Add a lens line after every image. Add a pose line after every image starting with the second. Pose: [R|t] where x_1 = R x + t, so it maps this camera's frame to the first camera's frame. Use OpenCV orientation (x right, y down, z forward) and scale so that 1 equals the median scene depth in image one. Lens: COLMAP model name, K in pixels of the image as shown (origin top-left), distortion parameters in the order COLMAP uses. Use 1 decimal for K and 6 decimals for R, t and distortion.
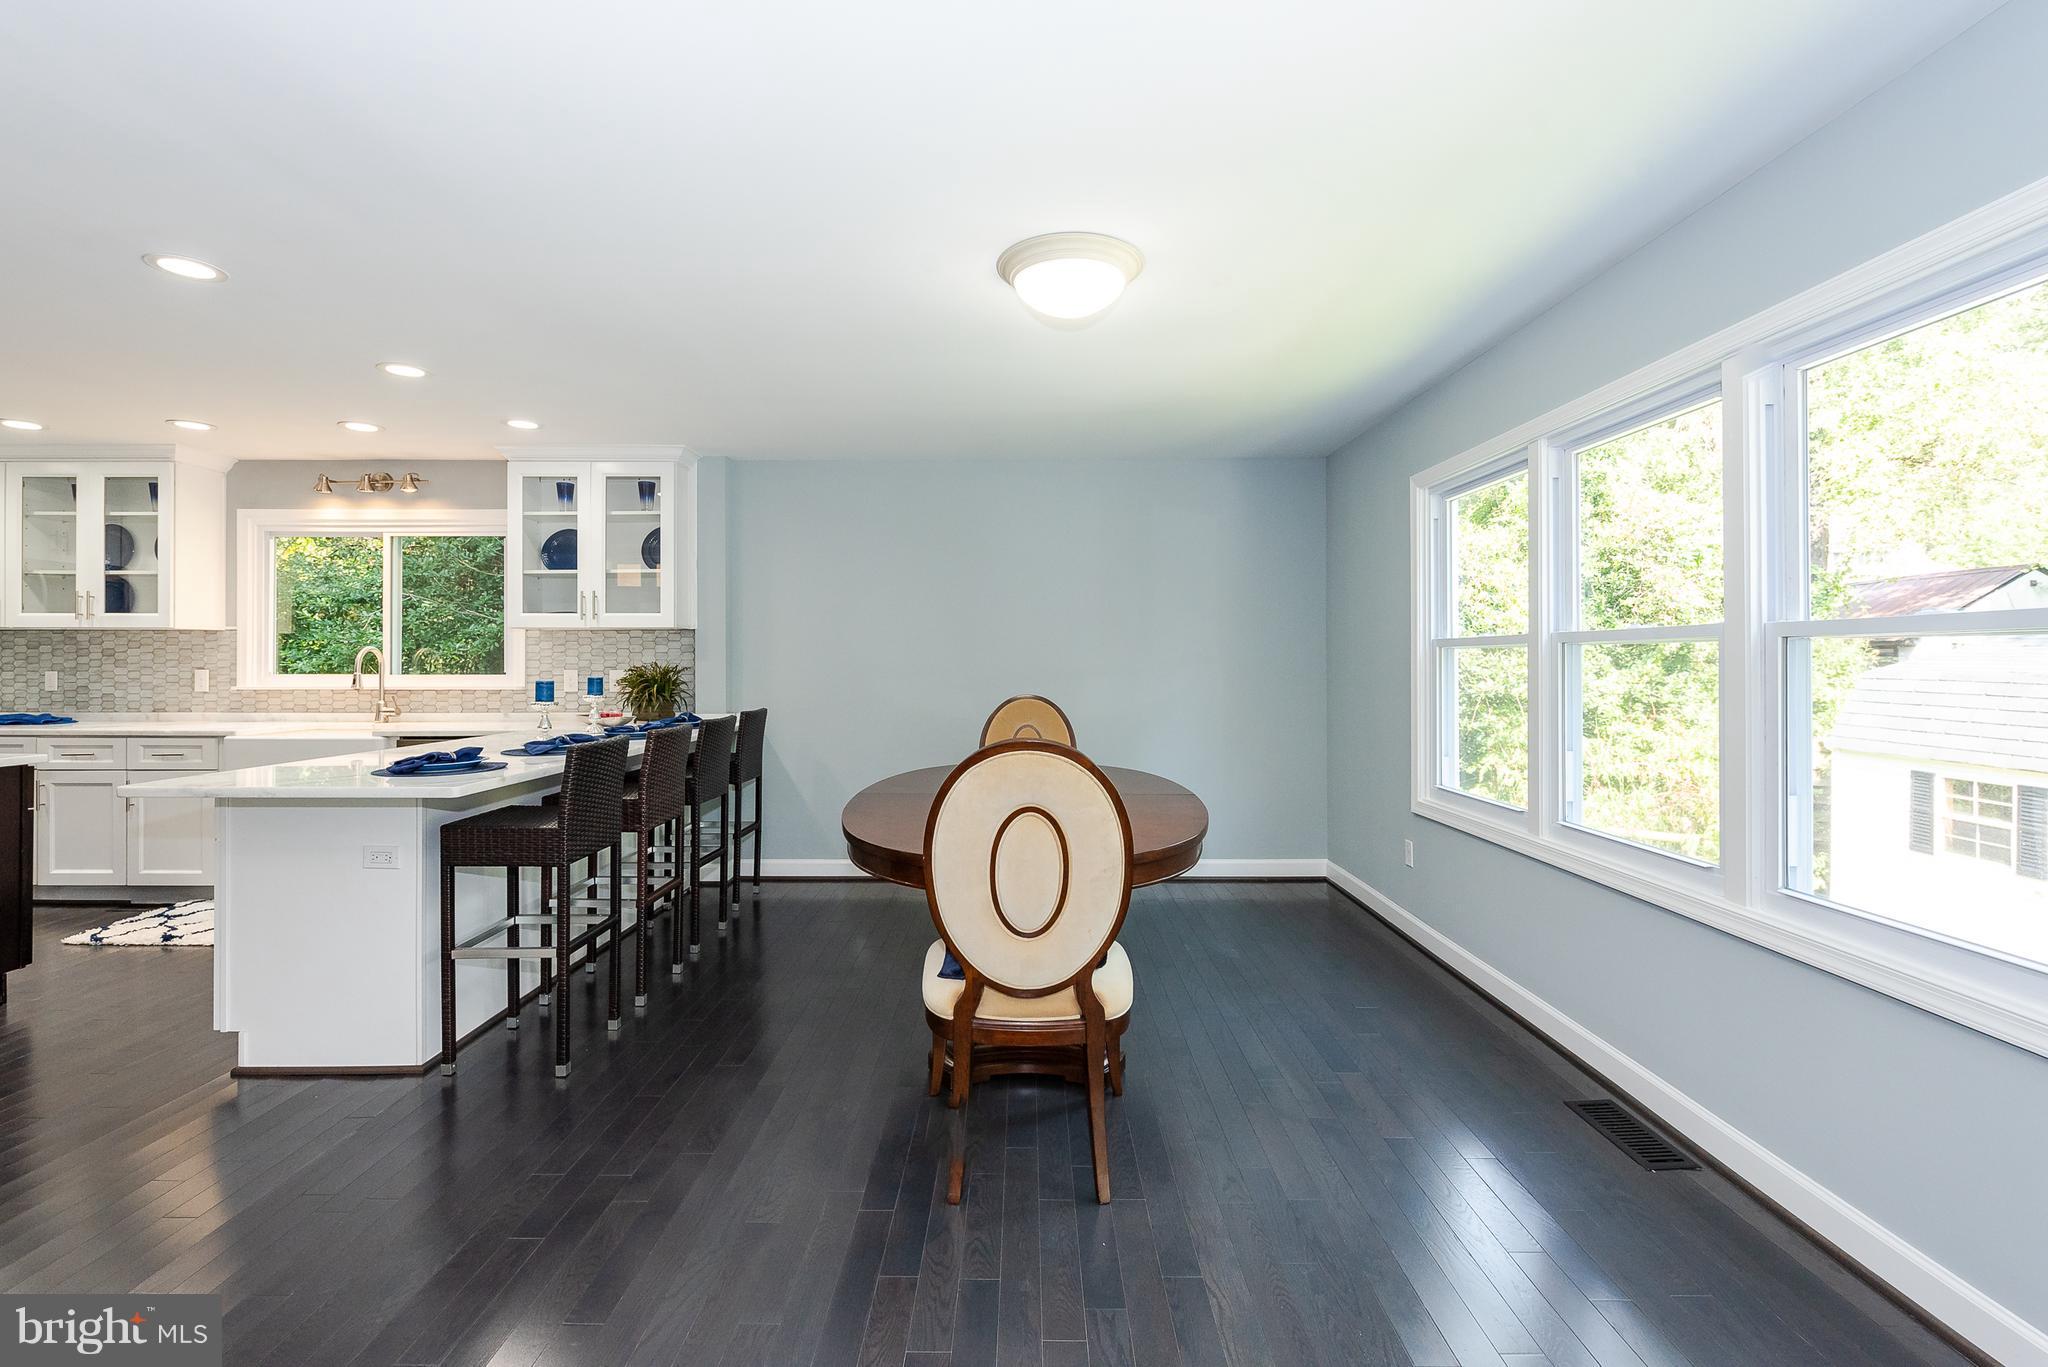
lens RADIAL K [[876.9, 0, 1016.7], [0, 876.9, 658.9], [0, 0, 1]] dist [0.000273, -0.001541]
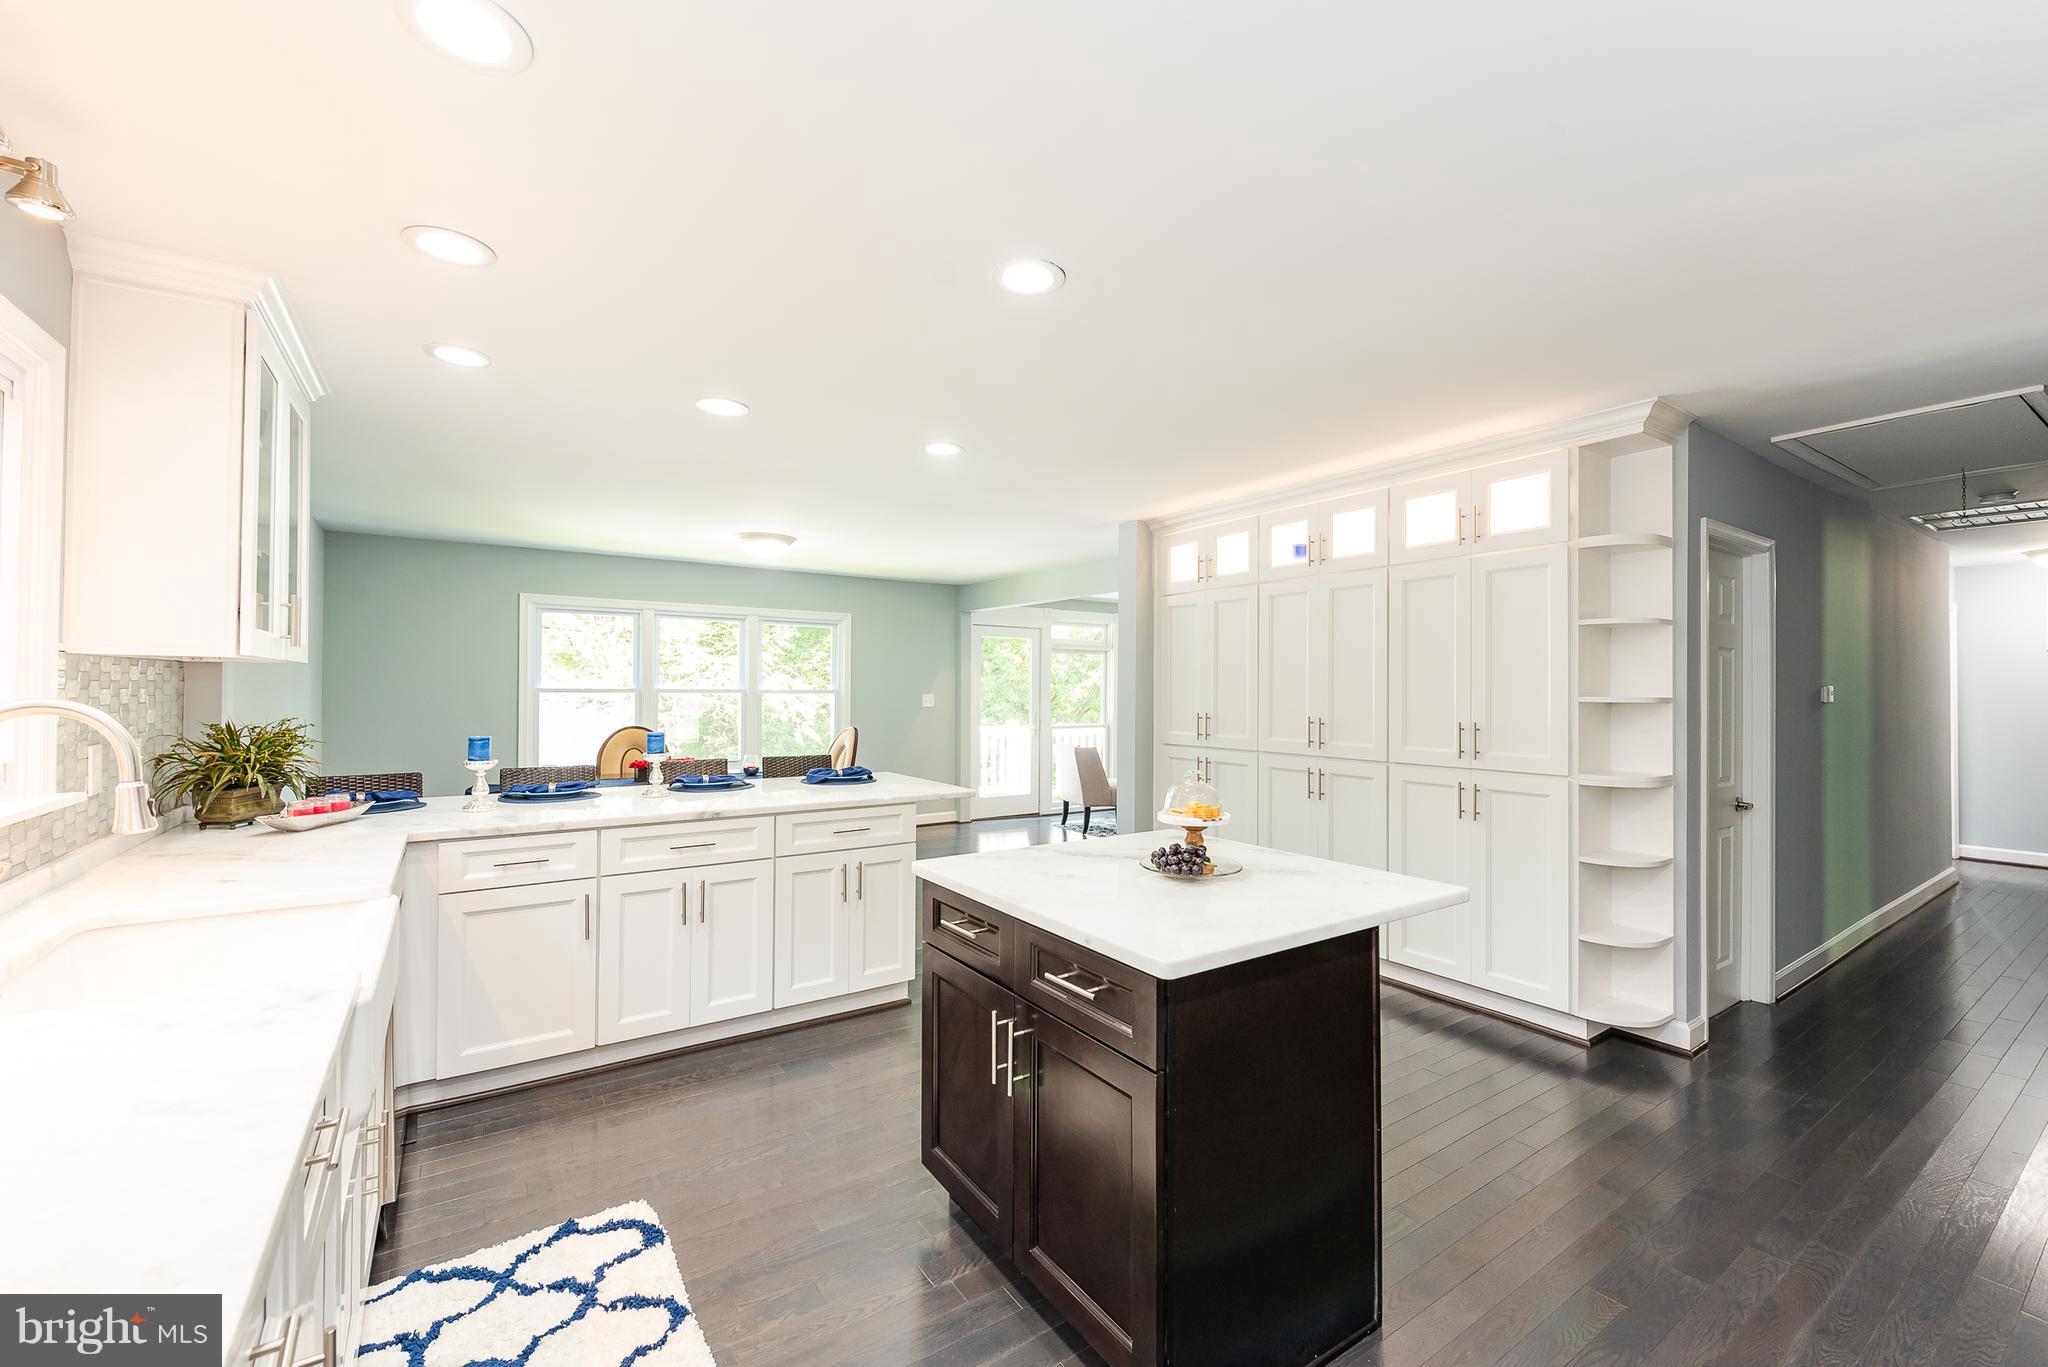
lens RADIAL K [[852.7, 0, 1024.0], [0, 852.7, 683.8], [0, 0, 1]] dist [0.001680, -0.002038]
pose [[-0.555111, 0.000819, 0.831776, -1.161814], [-0.010390, 0.999915, -0.007919, -0.020318], [-0.831712, -0.013038, -0.555055, 0.879645]]
